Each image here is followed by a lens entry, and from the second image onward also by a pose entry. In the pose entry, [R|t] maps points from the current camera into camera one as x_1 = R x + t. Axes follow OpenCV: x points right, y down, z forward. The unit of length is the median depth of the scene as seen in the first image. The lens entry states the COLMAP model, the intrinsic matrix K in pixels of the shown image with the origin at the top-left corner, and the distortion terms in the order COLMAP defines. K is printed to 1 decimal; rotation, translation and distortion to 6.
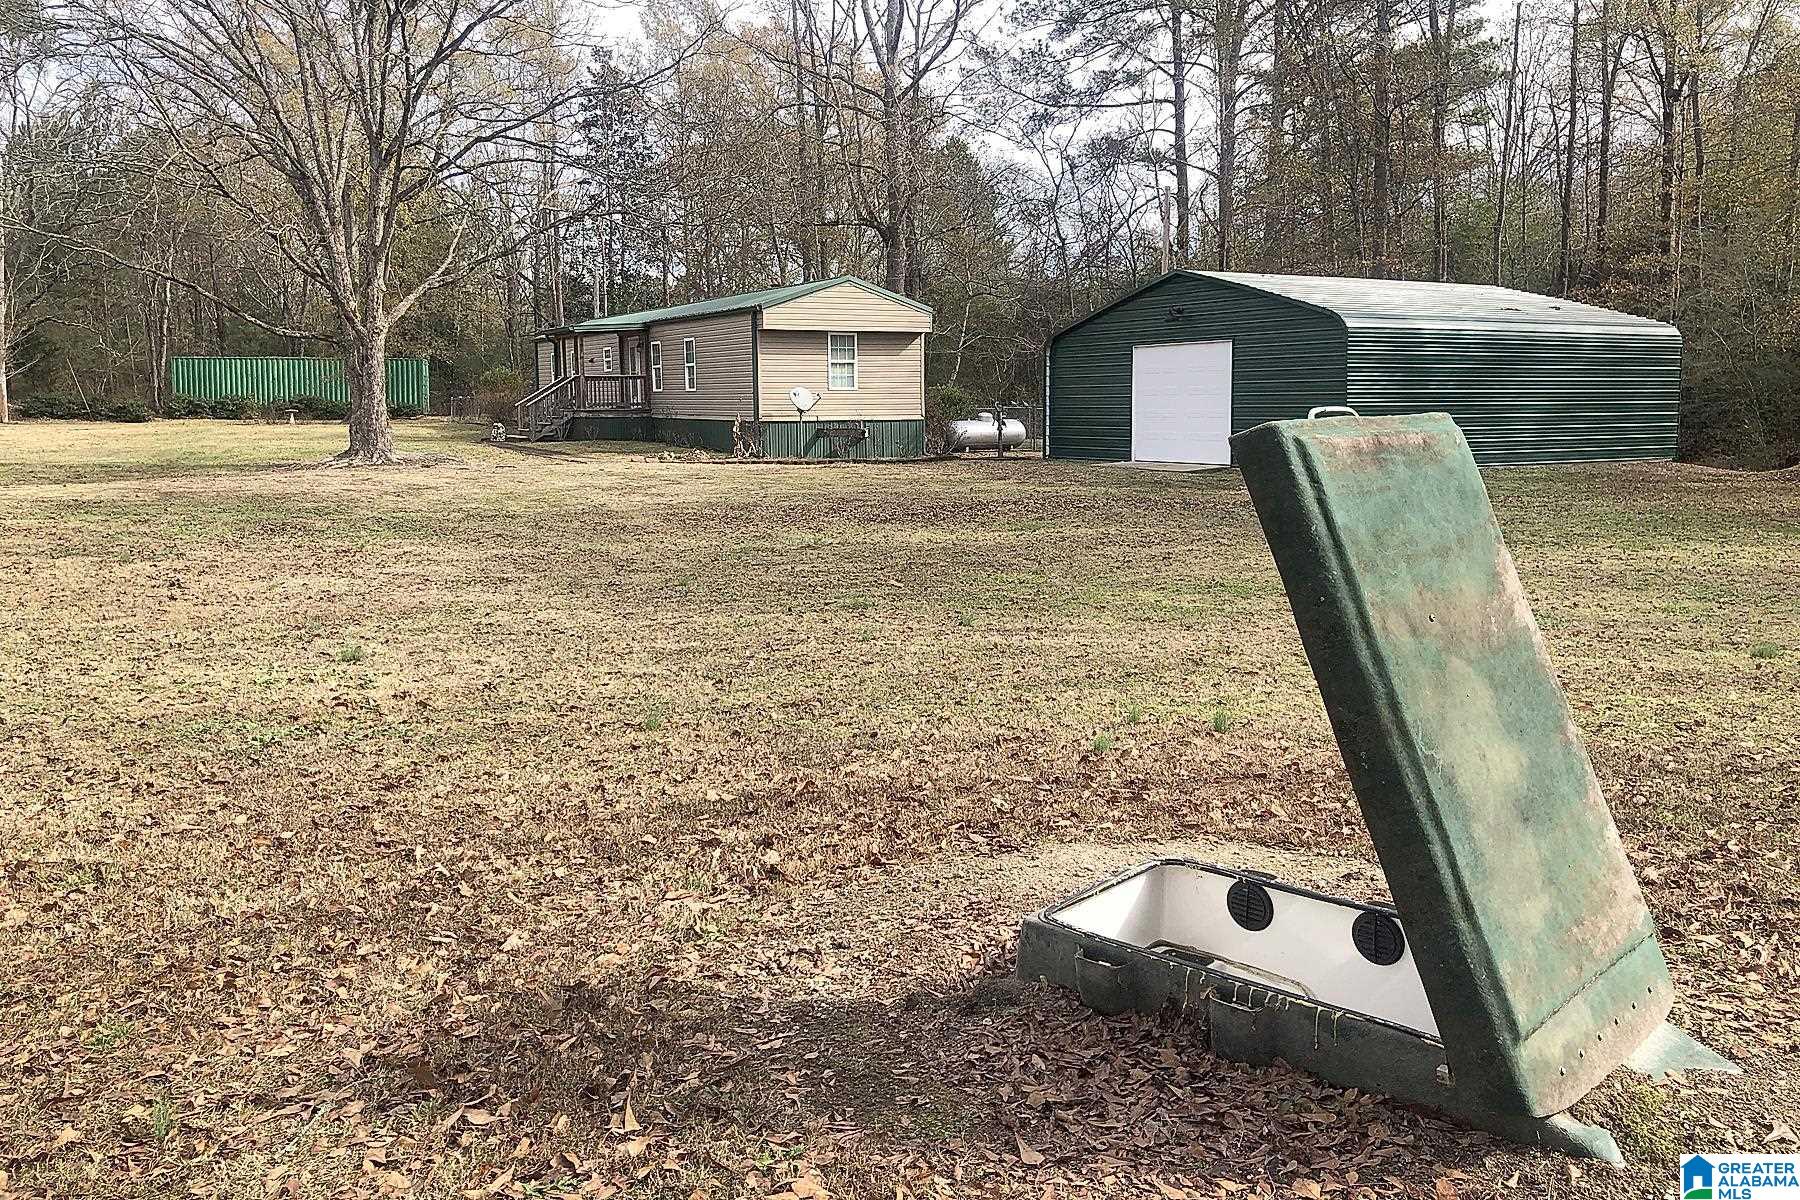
lens RADIAL K [[1432.0, 0, 898.7], [0, 1432.0, 556.7], [0, 0, 1]] dist [0.054903, -0.003283]
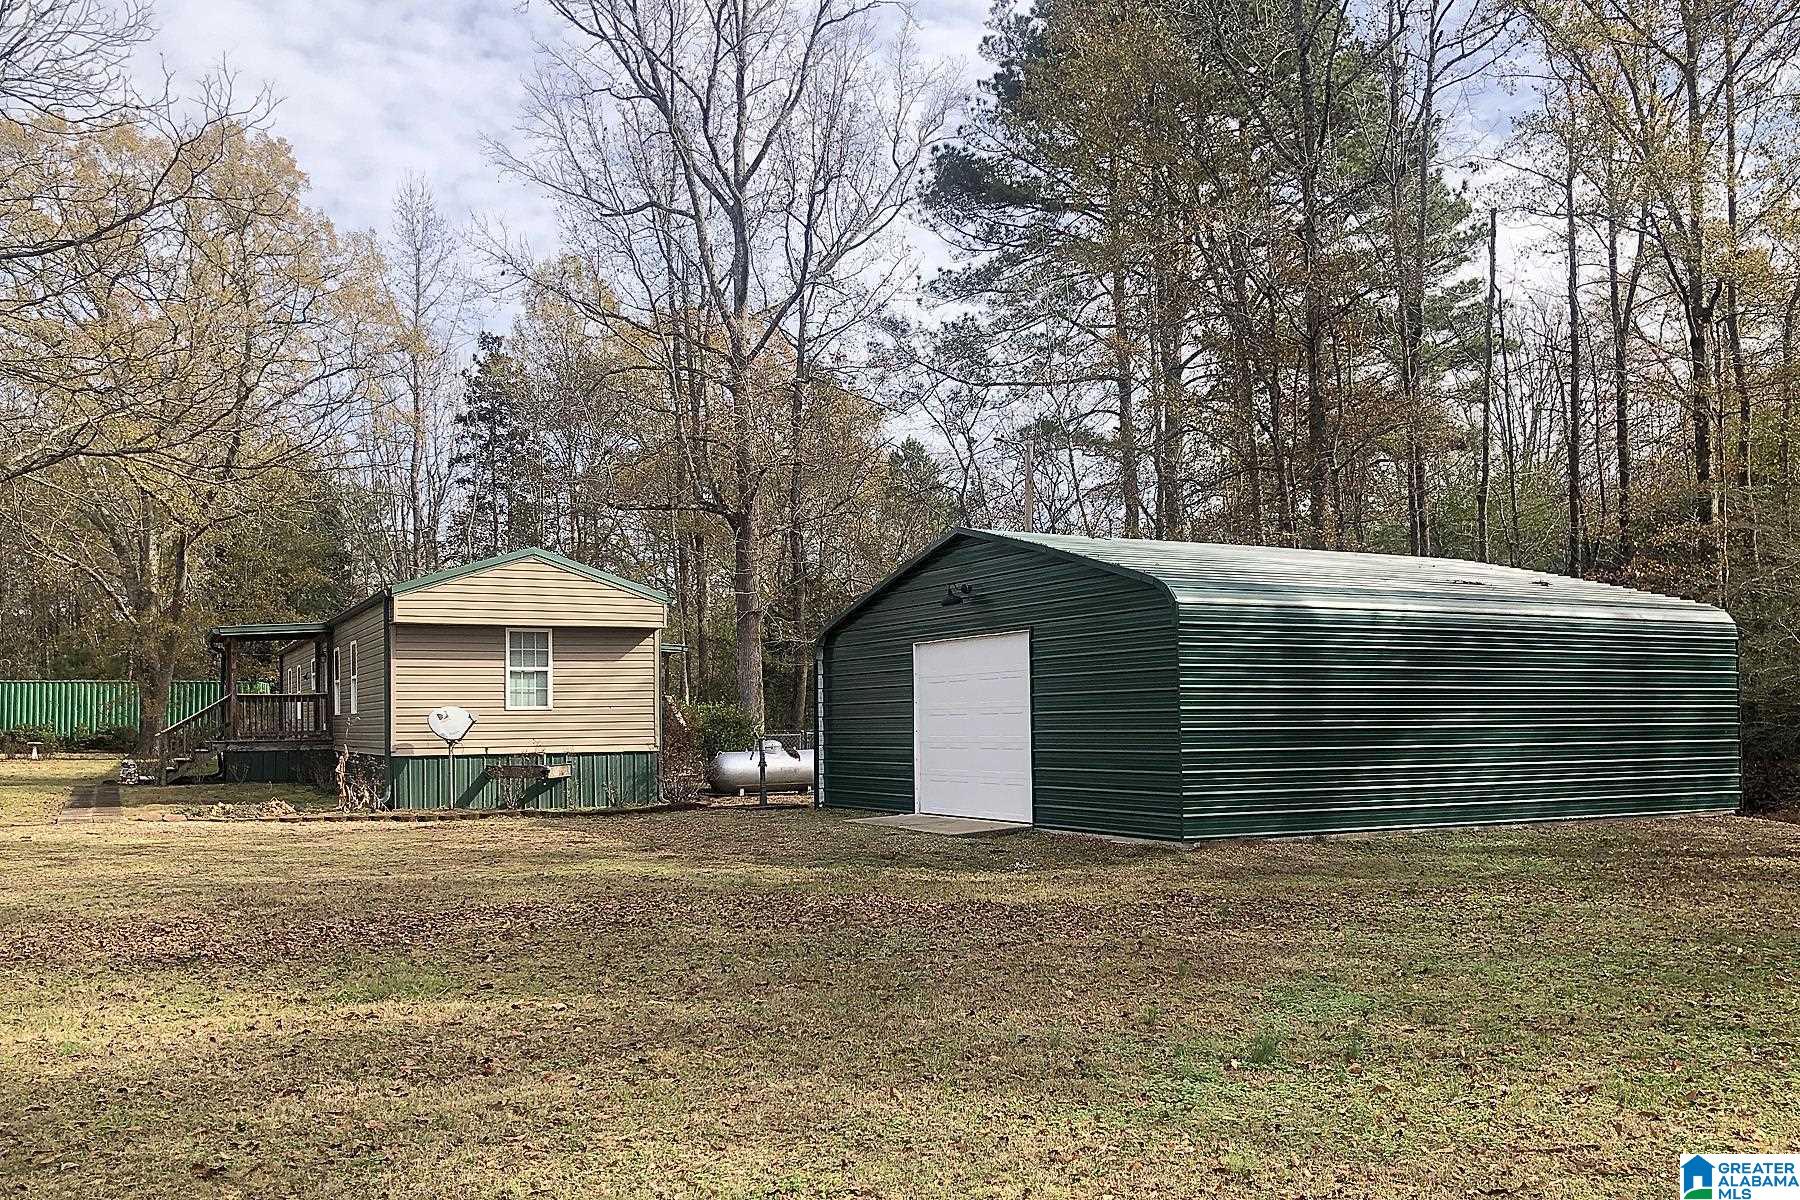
lens RADIAL K [[1472.2, 0, 901.4], [0, 1472.2, 725.7], [0, 0, 1]] dist [0.122859, -0.126204]
pose [[0.999847, -0.005839, -0.016513, 0.152460], [0.004024, 0.994159, -0.107849, -0.030171], [0.017046, 0.107766, 0.994030, 0.284454]]
